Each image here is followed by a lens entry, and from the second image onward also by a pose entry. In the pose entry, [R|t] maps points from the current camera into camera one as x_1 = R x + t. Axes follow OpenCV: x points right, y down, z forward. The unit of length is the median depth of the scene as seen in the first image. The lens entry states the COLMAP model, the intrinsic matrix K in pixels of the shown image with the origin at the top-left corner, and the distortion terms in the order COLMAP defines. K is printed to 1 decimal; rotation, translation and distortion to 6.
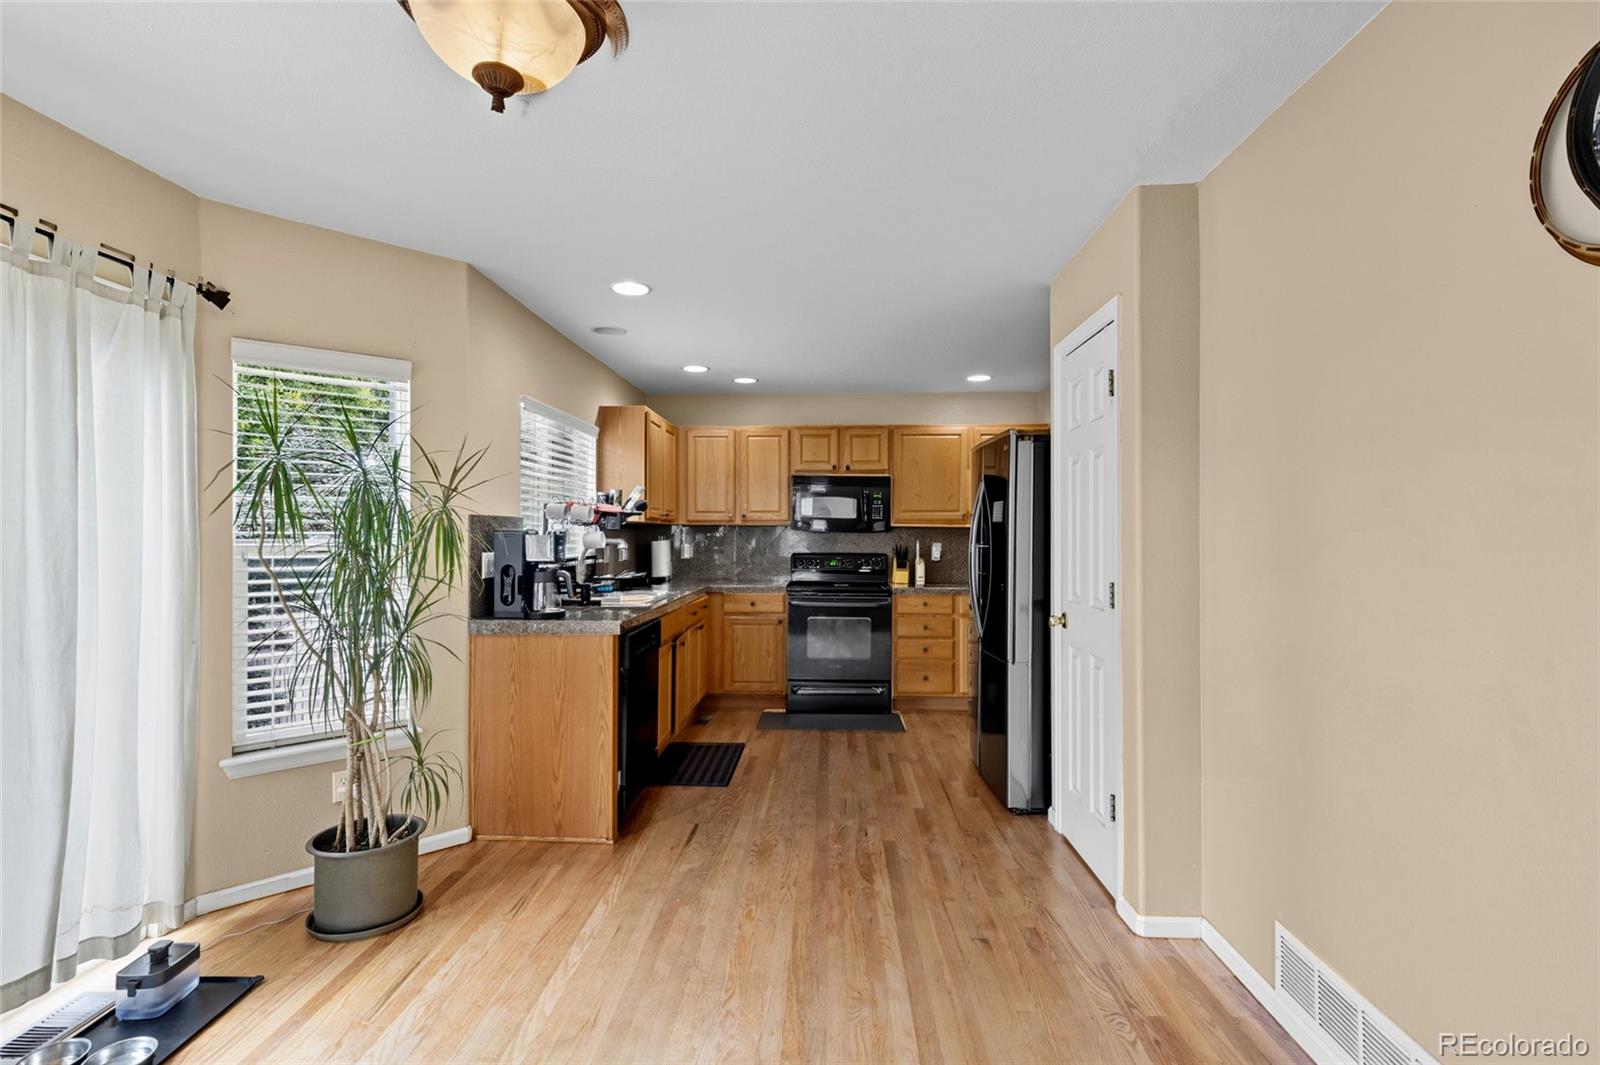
lens RADIAL K [[741.2, 0, 797.8], [0, 741.2, 524.9], [0, 0, 1]] dist [0.005956, -0.000575]
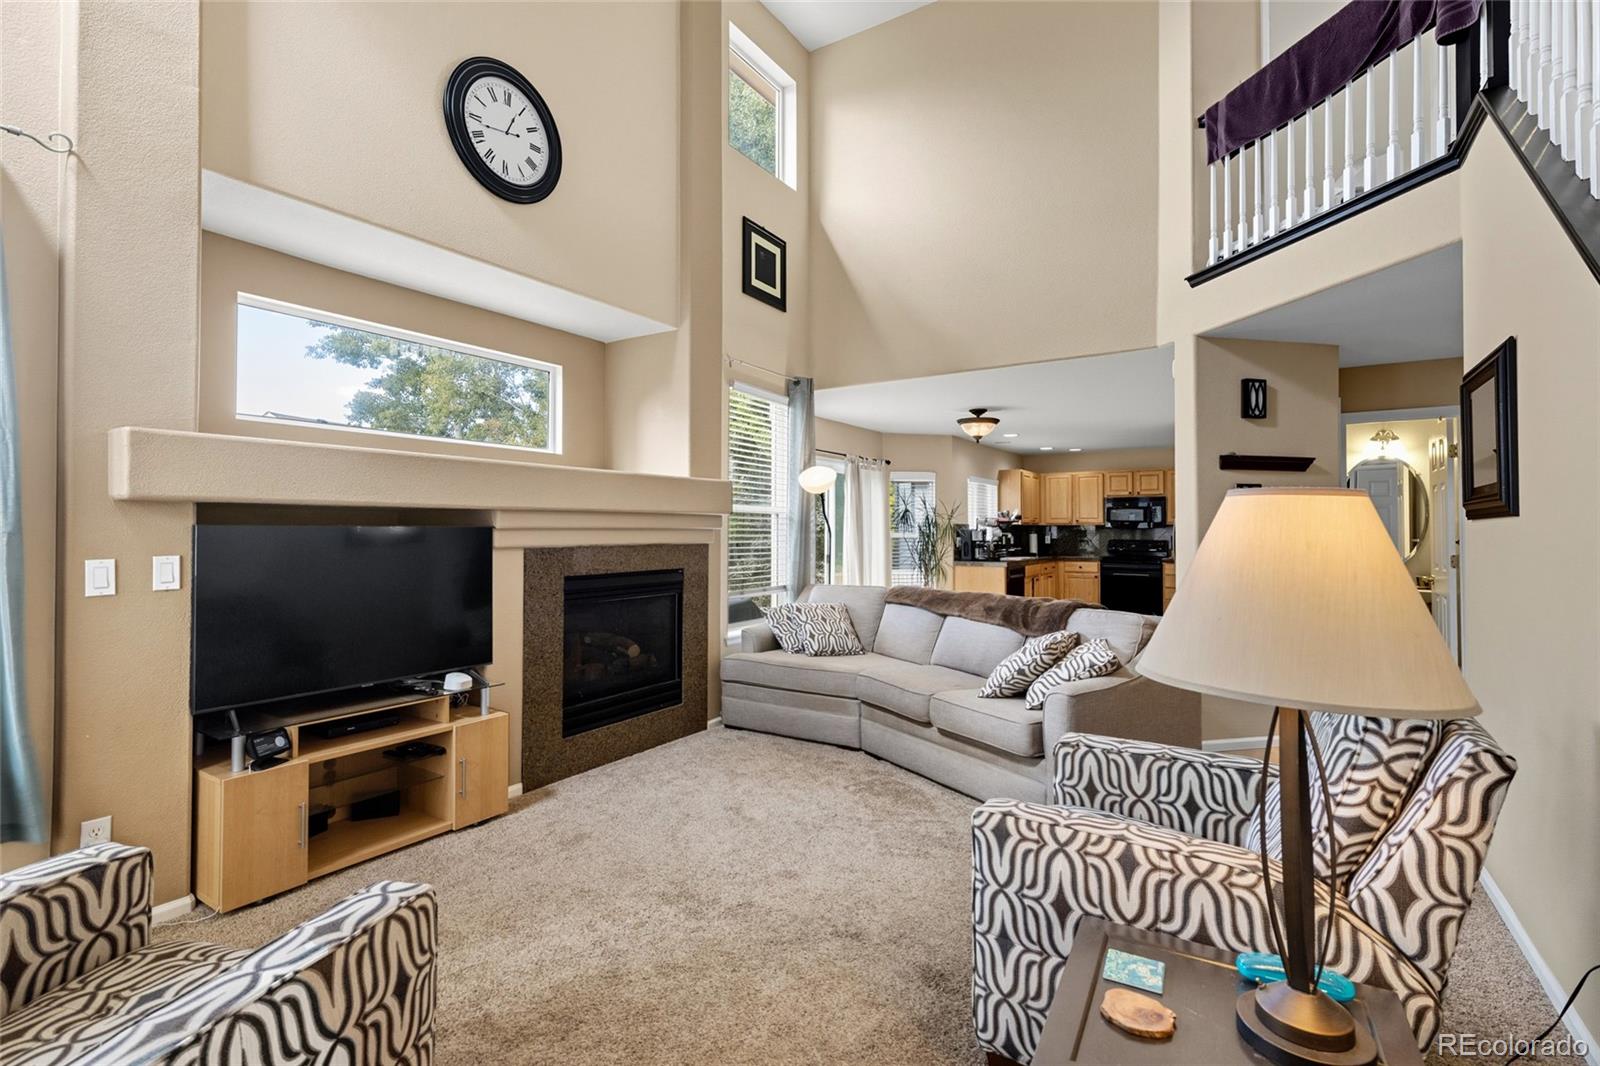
lens RADIAL K [[741.2, 0, 803.9], [0, 741.2, 522.3], [0, 0, 1]] dist [0.005956, -0.000575]
pose [[0.866756, -0.009925, -0.498635, 0.443458], [0.009537, 0.999949, -0.003325, -0.014475], [0.498642, -0.001874, 0.866806, -1.622392]]
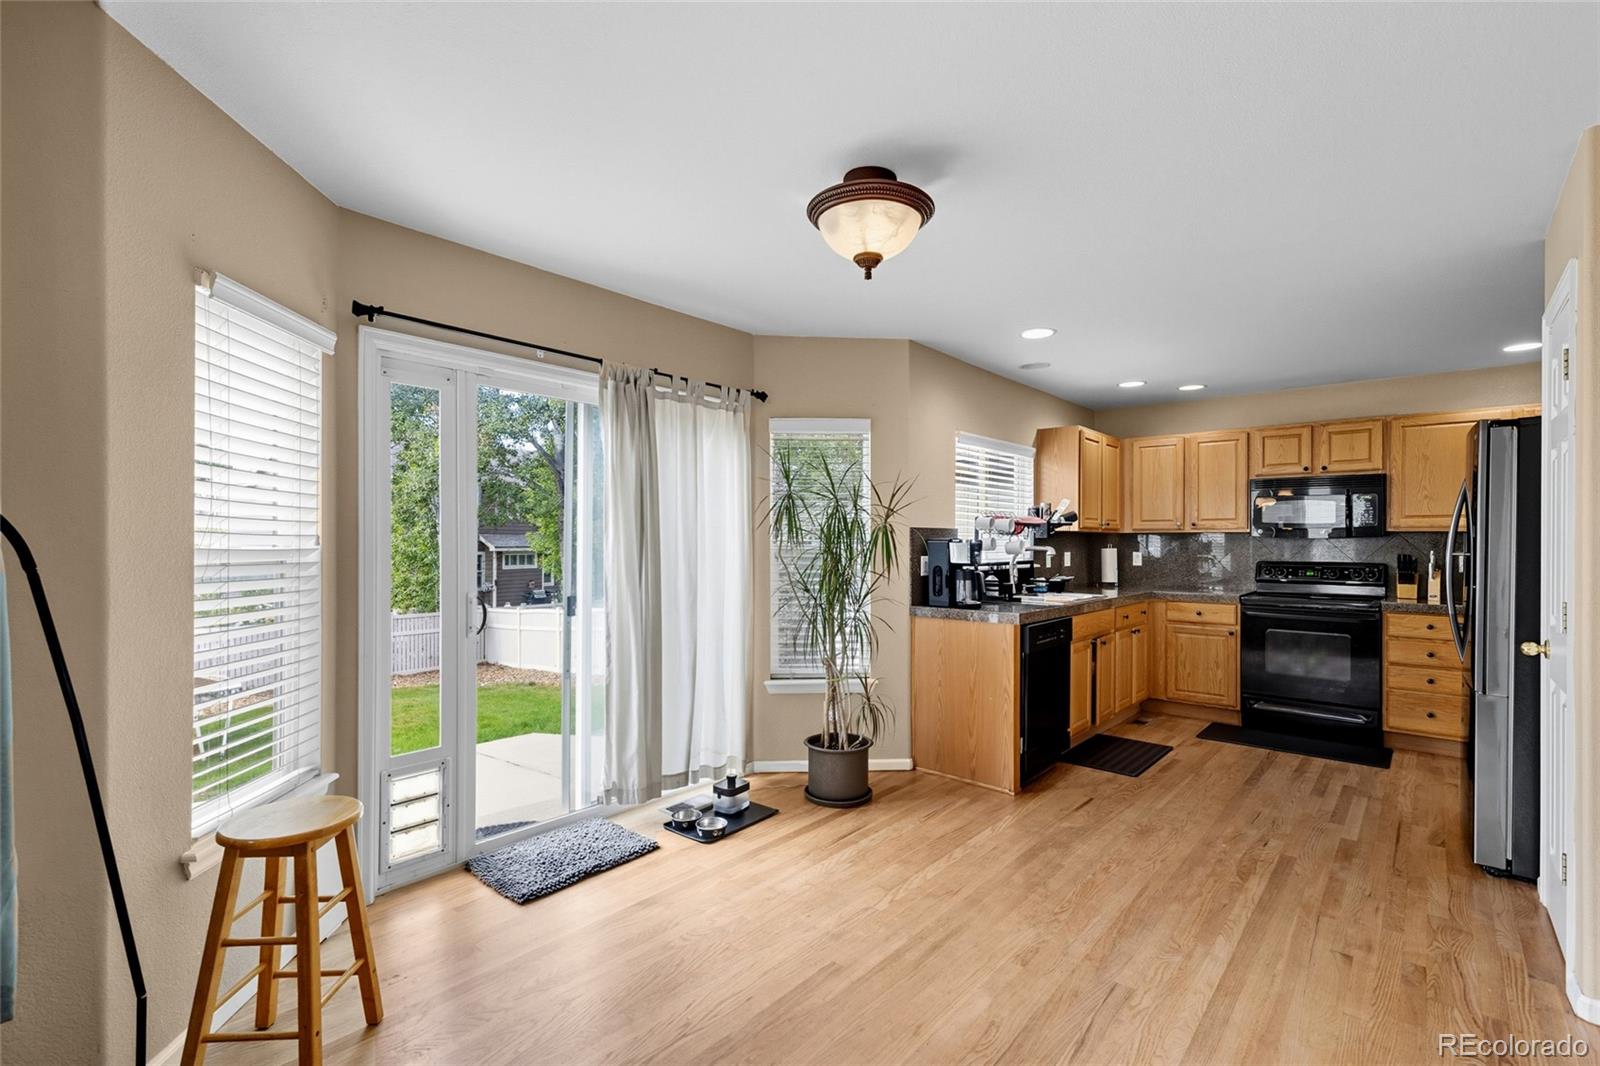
lens RADIAL K [[741.2, 0, 806.1], [0, 741.2, 538.3], [0, 0, 1]] dist [0.005956, -0.000575]
pose [[0.786803, 0.000447, -0.617205, 0.222423], [0.004353, 0.999971, 0.006273, -0.003002], [0.617189, -0.007623, 0.786778, -0.161523]]
